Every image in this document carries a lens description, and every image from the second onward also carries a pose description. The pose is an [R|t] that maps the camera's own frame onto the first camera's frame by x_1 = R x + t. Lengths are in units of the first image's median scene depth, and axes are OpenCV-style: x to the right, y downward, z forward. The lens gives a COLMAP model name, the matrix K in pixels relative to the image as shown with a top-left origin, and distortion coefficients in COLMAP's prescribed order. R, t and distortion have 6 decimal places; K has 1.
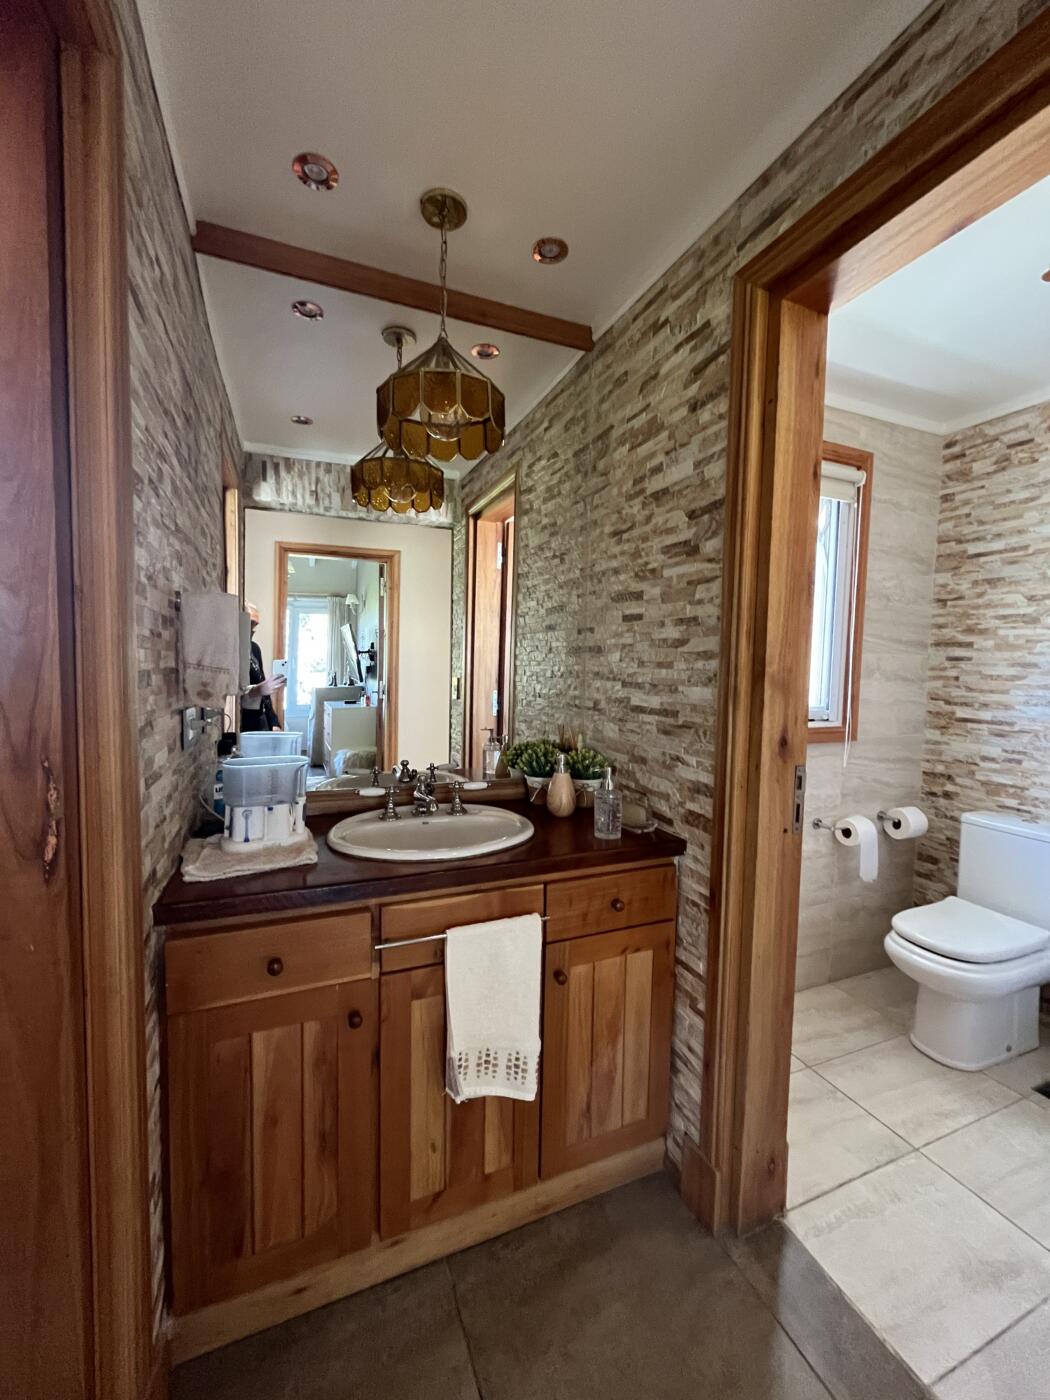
lens RADIAL K [[567.9, 0, 521.5], [0, 567.9, 702.0], [0, 0, 1]] dist [-0.003082, -0.000424]
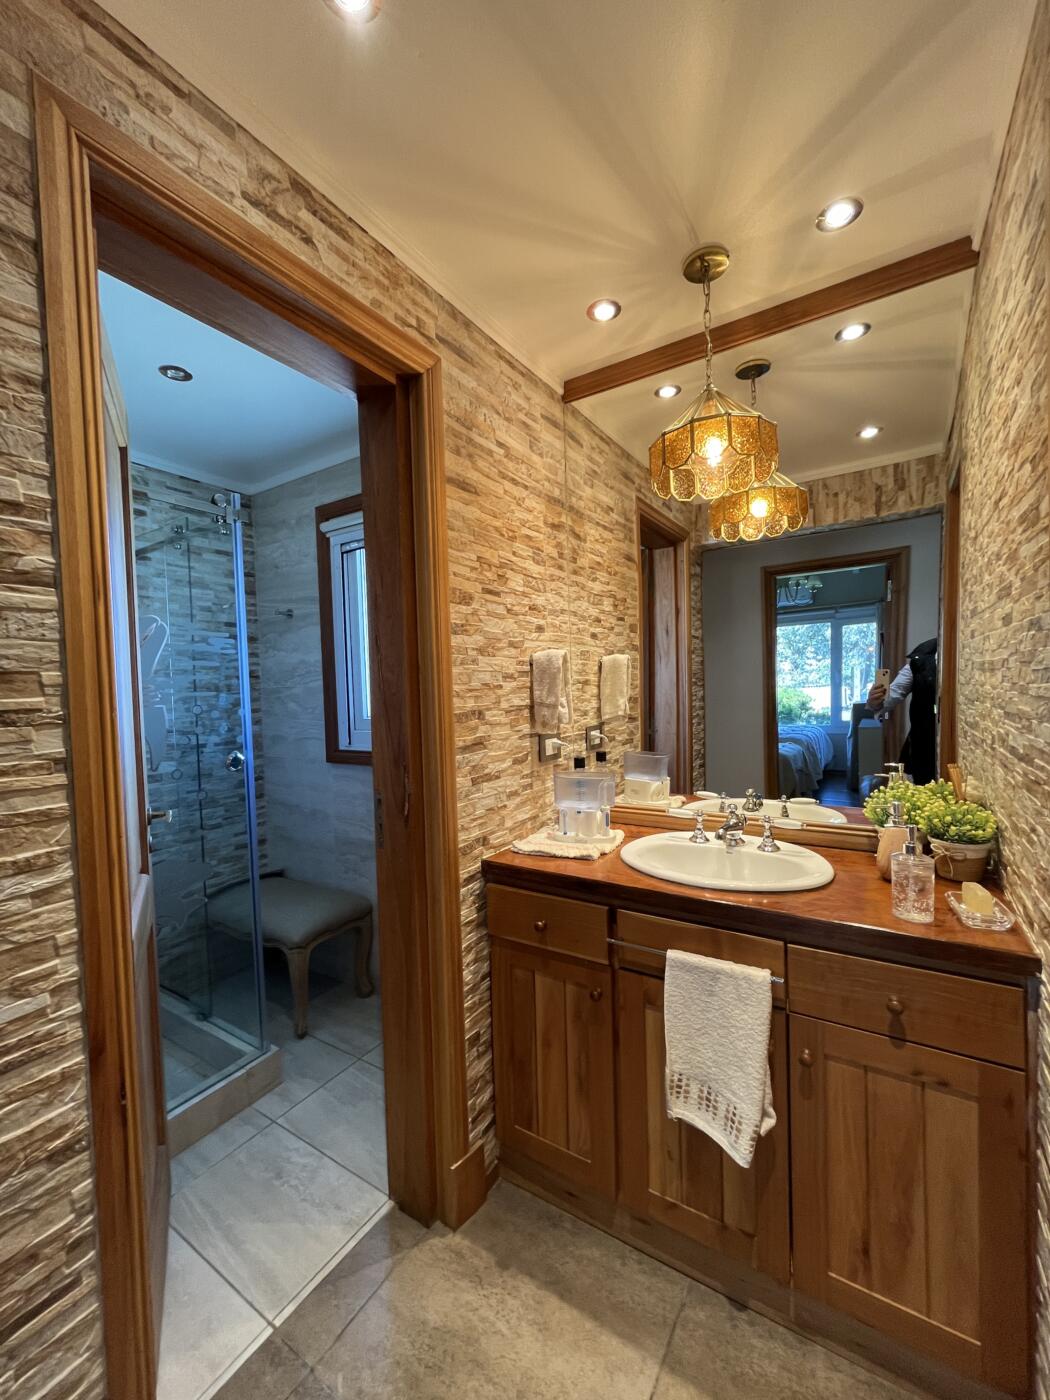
lens RADIAL K [[567.9, 0, 521.5], [0, 567.9, 702.0], [0, 0, 1]] dist [-0.003082, -0.000424]
pose [[0.572681, -0.007048, -0.819748, 0.567085], [-0.012706, 0.999767, -0.017472, -0.037265], [0.819680, 0.020422, 0.572458, 0.148702]]
